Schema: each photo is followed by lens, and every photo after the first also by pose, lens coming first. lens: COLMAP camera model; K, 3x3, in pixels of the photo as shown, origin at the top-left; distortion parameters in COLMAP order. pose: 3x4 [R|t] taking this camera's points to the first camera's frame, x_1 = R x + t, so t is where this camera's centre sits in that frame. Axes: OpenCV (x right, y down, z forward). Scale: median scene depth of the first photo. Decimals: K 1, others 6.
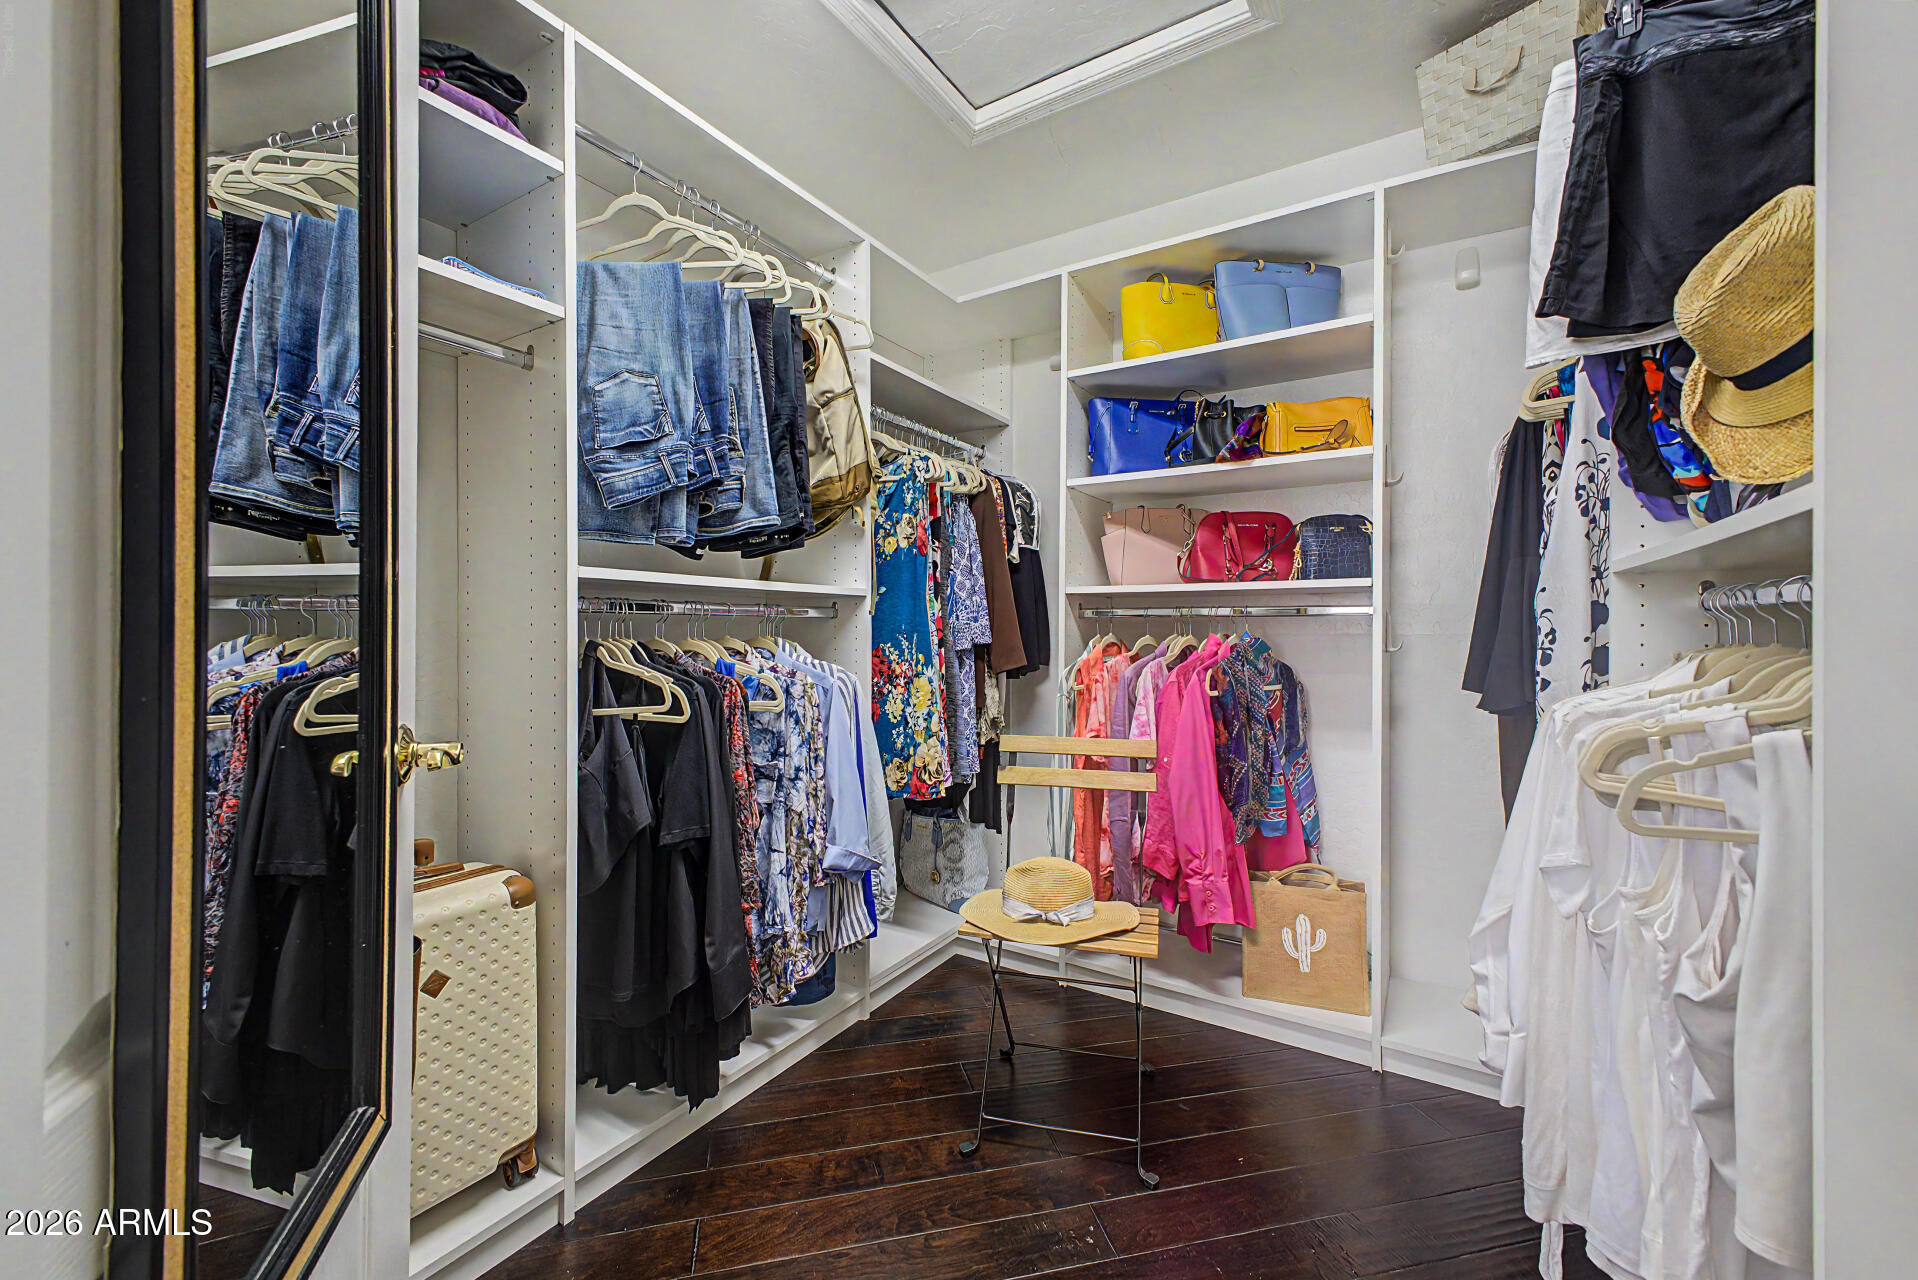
lens RADIAL K [[761.6, 0, 955.2], [0, 761.6, 632.0], [0, 0, 1]] dist [0.007242, -0.003028]
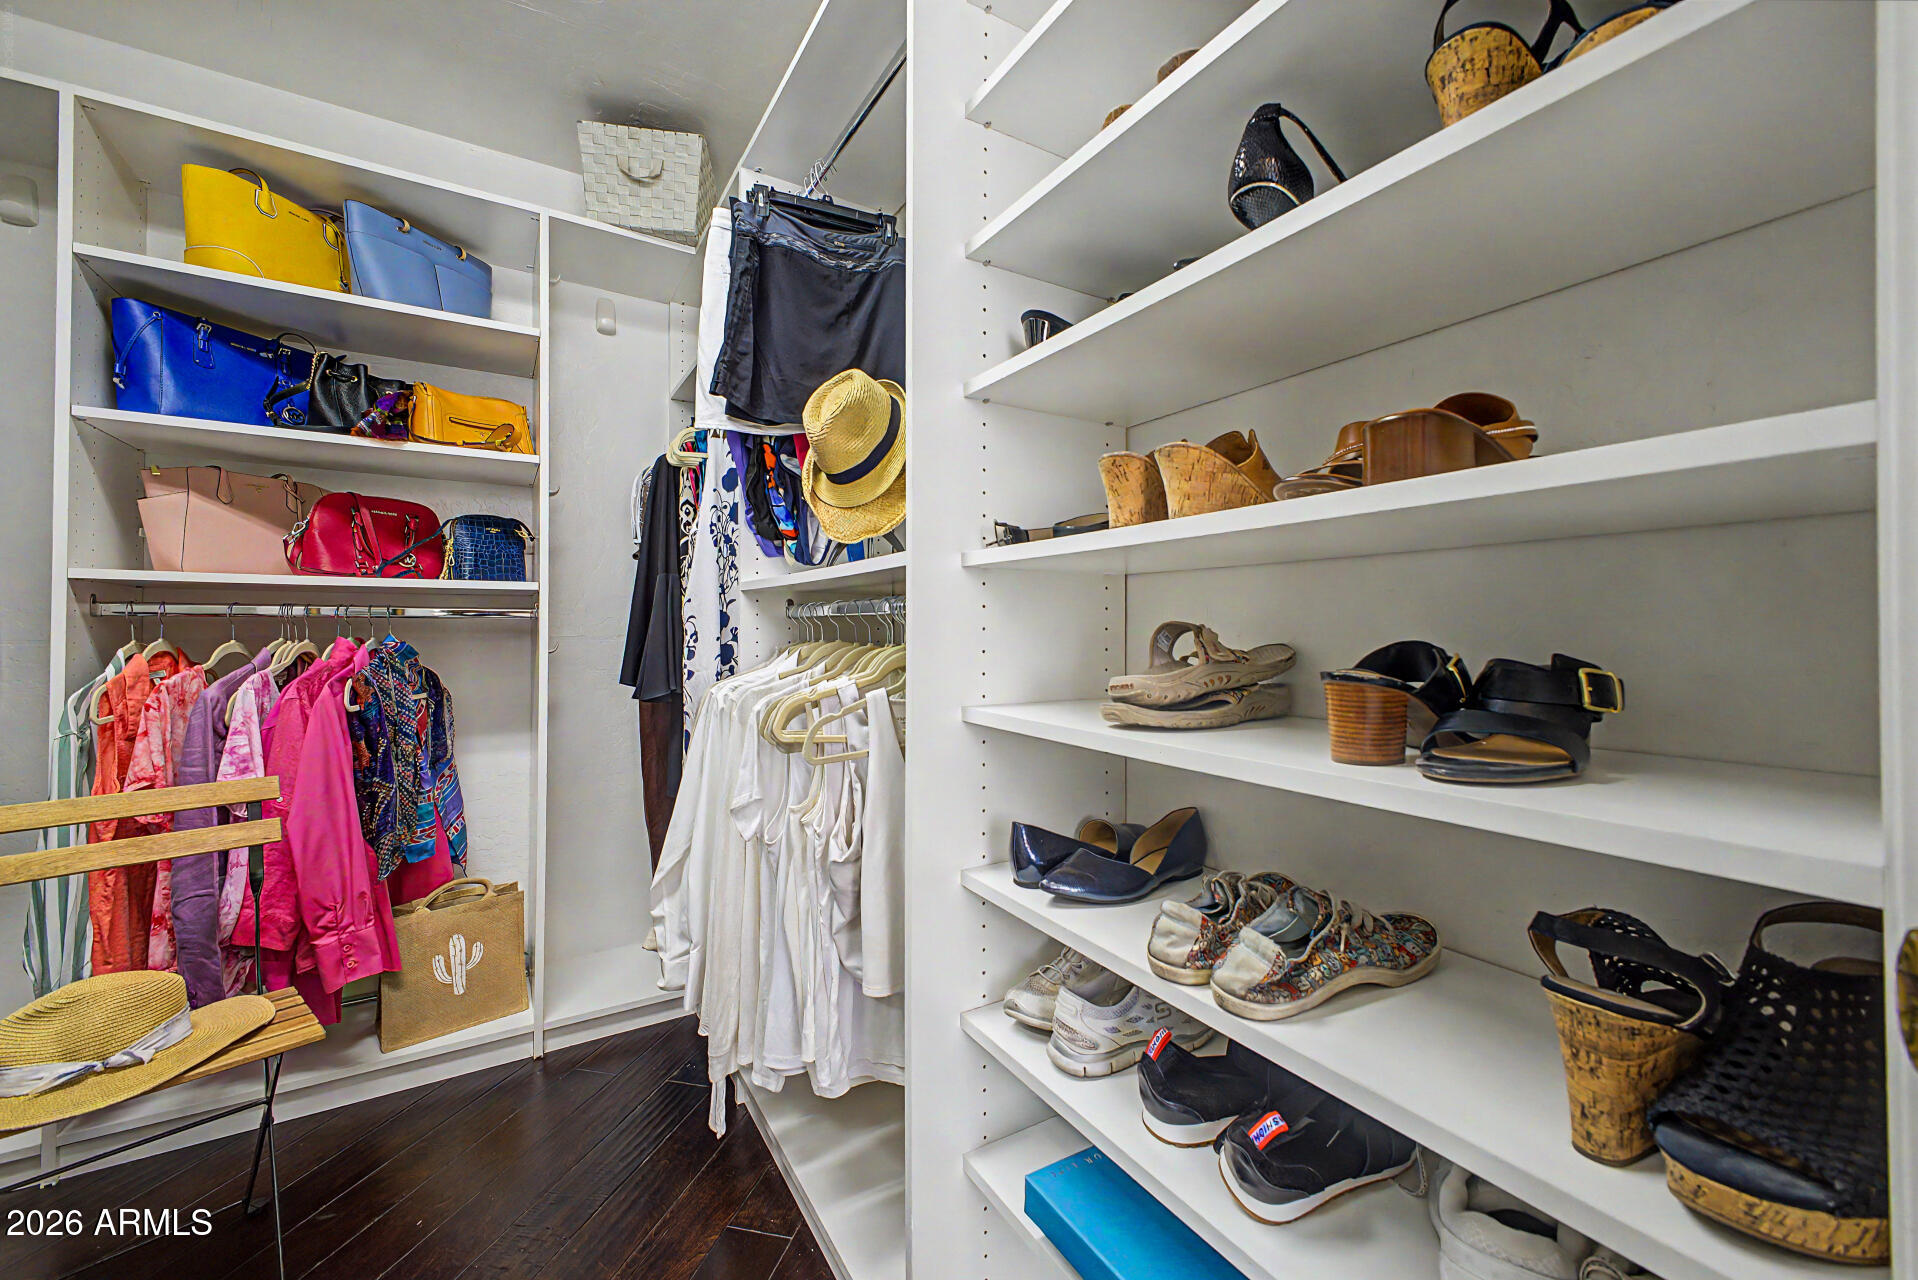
lens RADIAL K [[761.6, 0, 958.6], [0, 761.6, 630.3], [0, 0, 1]] dist [0.007242, -0.003028]
pose [[0.436683, -0.001572, 0.899614, -0.128270], [0.006406, 0.999979, -0.001362, -0.000647], [-0.899593, 0.006358, 0.436683, 0.027081]]
